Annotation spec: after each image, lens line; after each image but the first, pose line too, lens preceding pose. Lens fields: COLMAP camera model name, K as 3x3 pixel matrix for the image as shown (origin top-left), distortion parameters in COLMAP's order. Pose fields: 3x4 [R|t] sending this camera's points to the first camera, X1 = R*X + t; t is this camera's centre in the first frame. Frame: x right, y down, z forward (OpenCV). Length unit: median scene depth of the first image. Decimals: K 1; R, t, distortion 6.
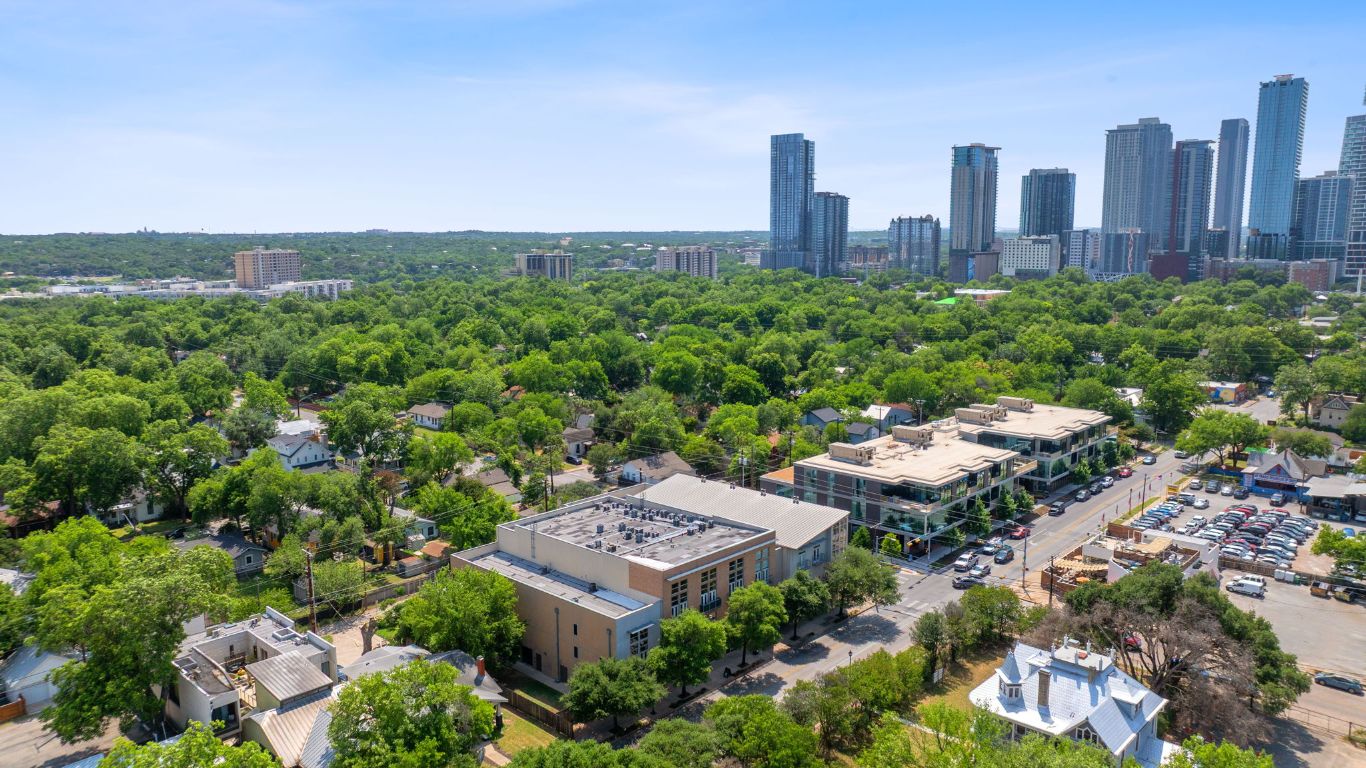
lens RADIAL K [[954.1, 0, 683.7], [0, 954.1, 380.9], [0, 0, 1]] dist [-0.025884, 0.019139]
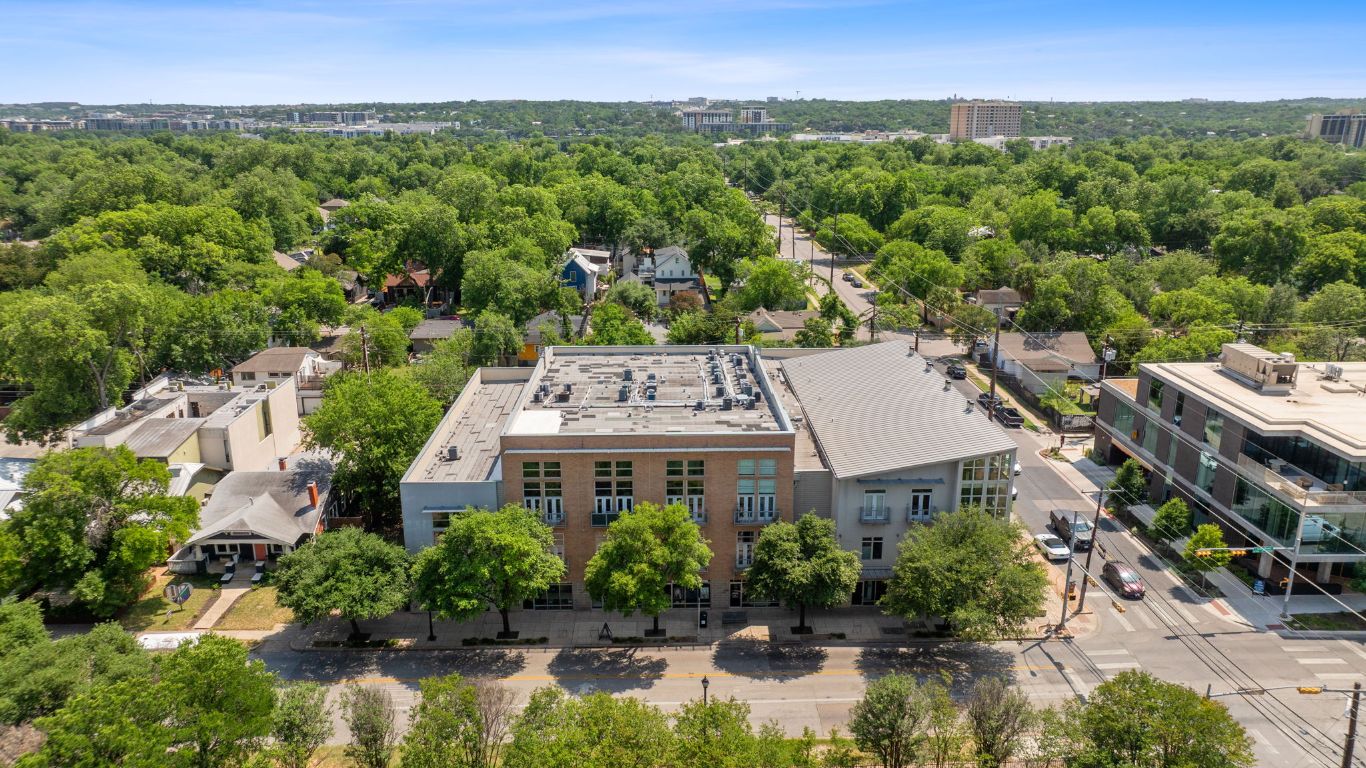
lens RADIAL K [[954.1, 0, 683.9], [0, 954.1, 382.5], [0, 0, 1]] dist [-0.025884, 0.019139]
pose [[0.699824, 0.198669, -0.686132, 0.245818], [-0.107512, 0.978898, 0.173782, 0.022452], [0.706178, -0.047849, 0.706416, 0.327951]]
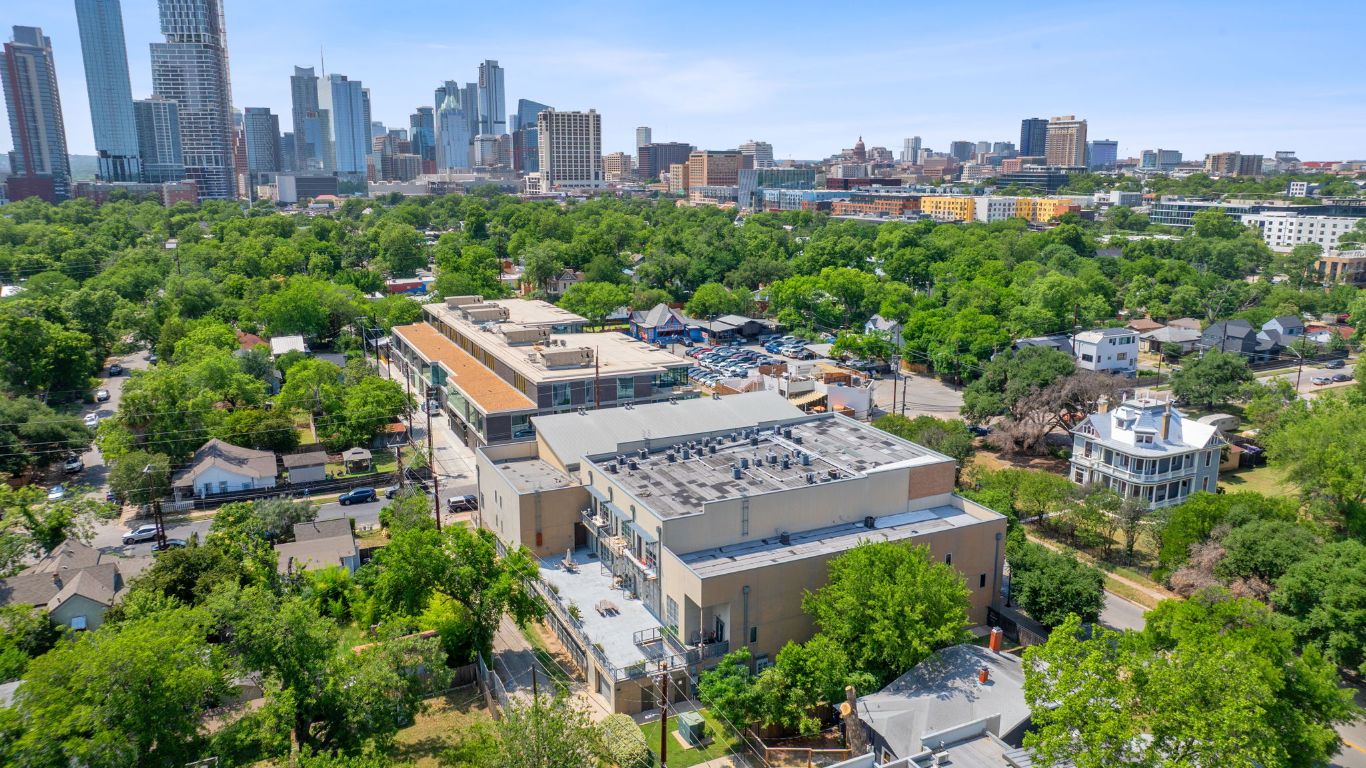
lens RADIAL K [[954.1, 0, 678.8], [0, 954.1, 385.0], [0, 0, 1]] dist [-0.025884, 0.019139]
pose [[0.370954, -0.202286, 0.906352, -0.452771], [0.135272, 0.977348, 0.162767, -0.021543], [-0.918746, 0.062225, 0.389915, 0.452060]]
